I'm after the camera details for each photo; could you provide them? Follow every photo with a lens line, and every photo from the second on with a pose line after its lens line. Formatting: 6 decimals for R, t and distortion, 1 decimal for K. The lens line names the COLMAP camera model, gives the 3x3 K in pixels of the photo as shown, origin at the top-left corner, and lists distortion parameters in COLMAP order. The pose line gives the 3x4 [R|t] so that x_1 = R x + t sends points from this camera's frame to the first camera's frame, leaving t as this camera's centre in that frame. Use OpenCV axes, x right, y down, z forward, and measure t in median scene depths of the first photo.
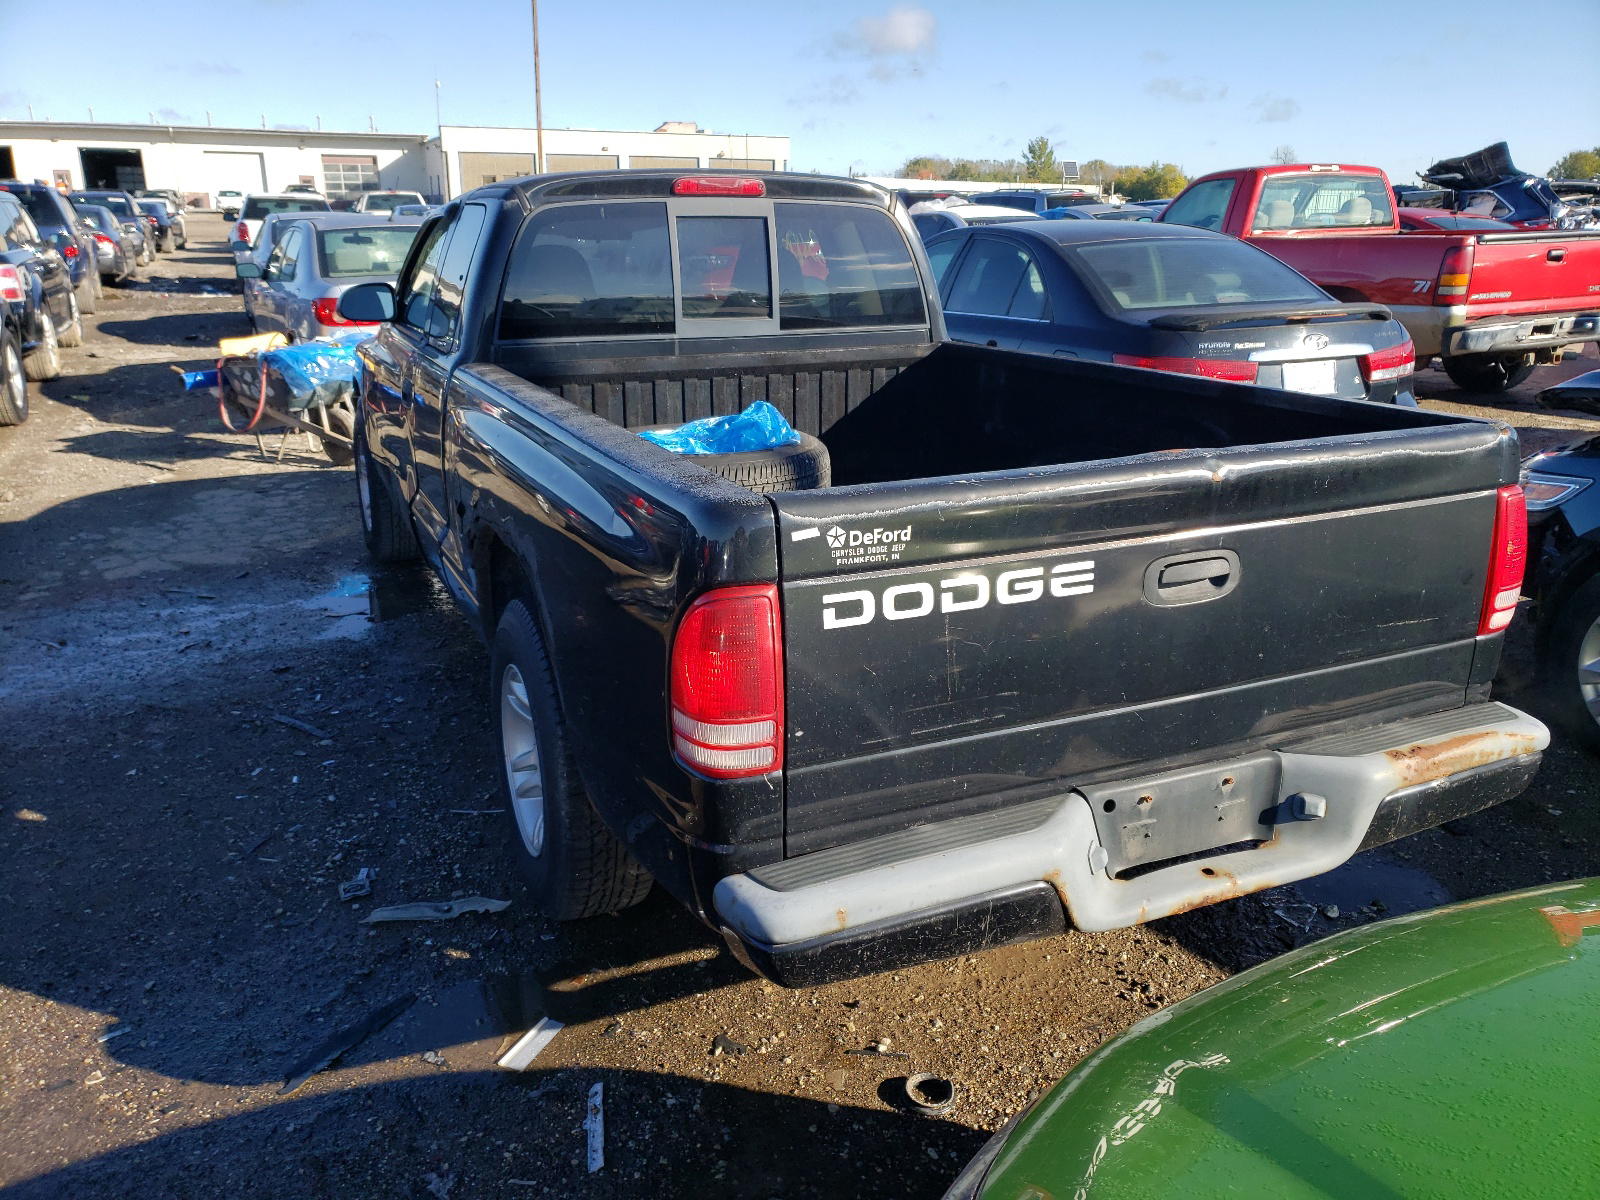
lens RADIAL K [[1231.9, 0, 800.0], [0, 1231.9, 600.0], [0, 0, 1]] dist [-0.010195, 0.007002]
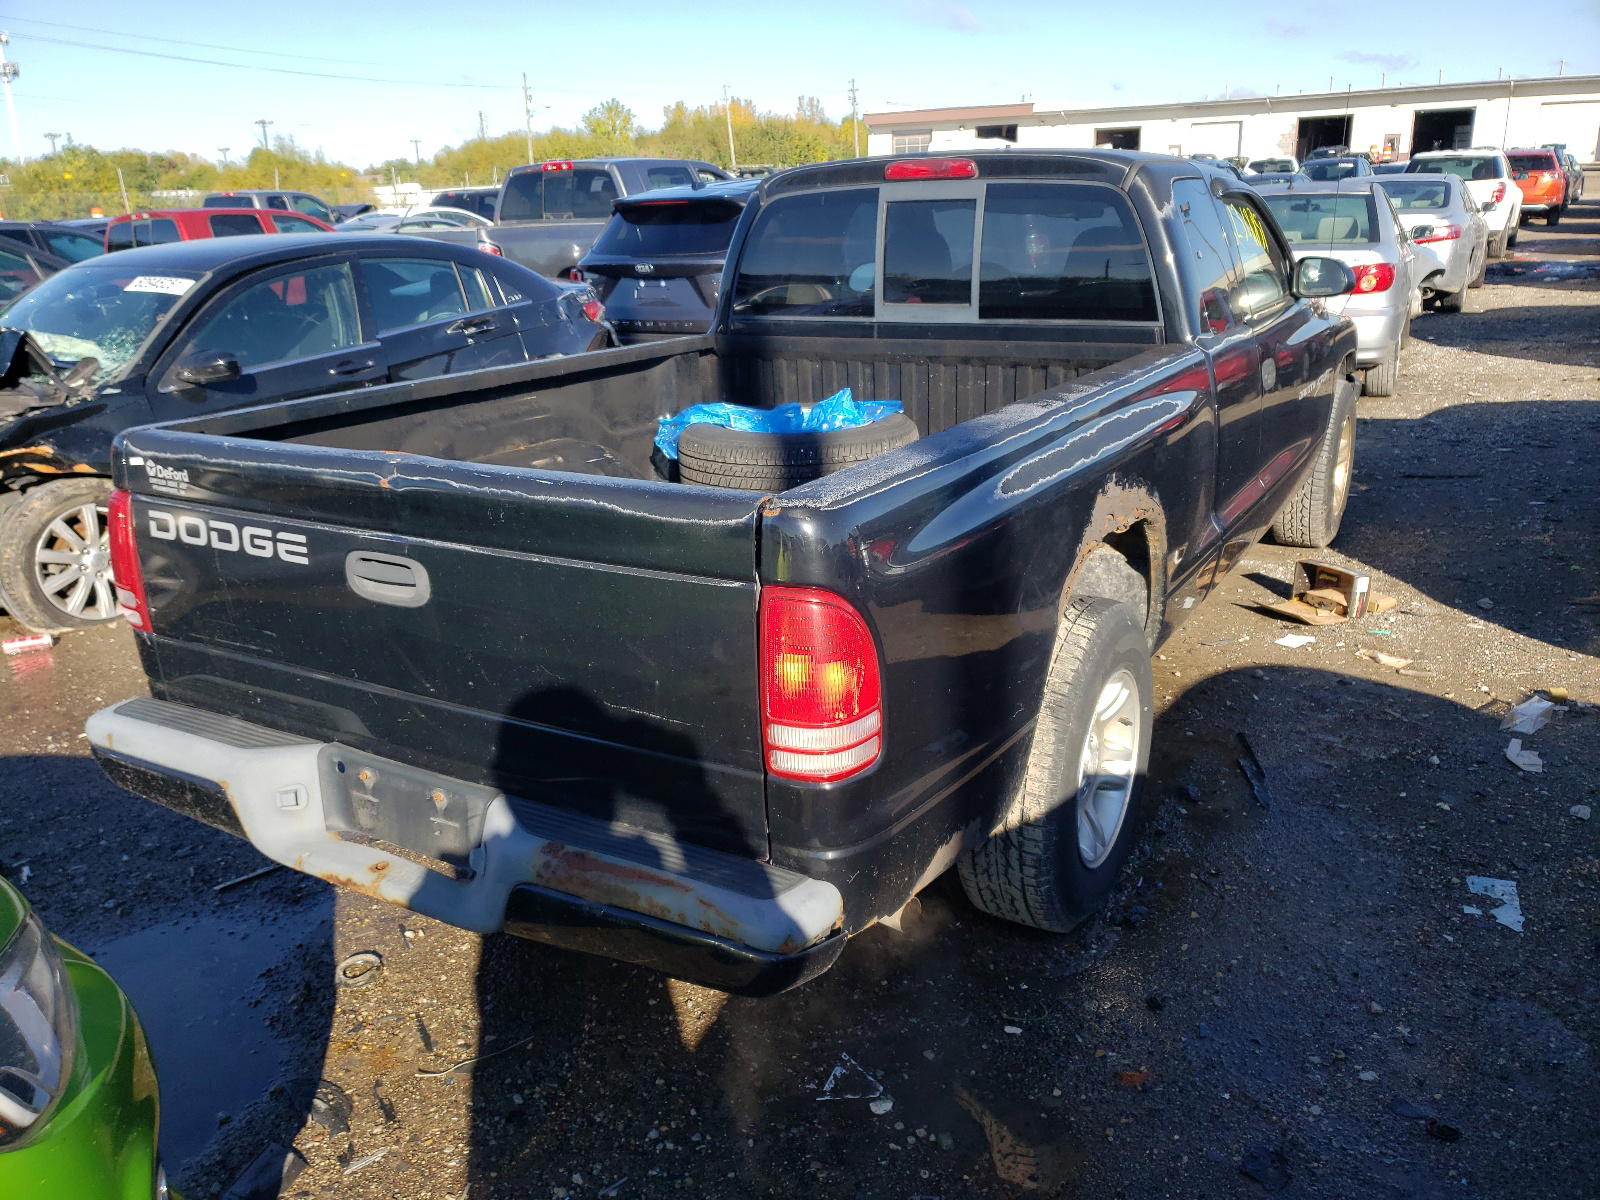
lens RADIAL K [[1141.9, 0, 800.0], [0, 1141.9, 600.0], [0, 0, 1]] dist [0.056069, 0.001459]
pose [[0.602873, 0.242847, -0.759980, 1.242928], [-0.208898, 0.967366, 0.143402, -0.207138], [0.770003, 0.072305, 0.633929, 0.662110]]
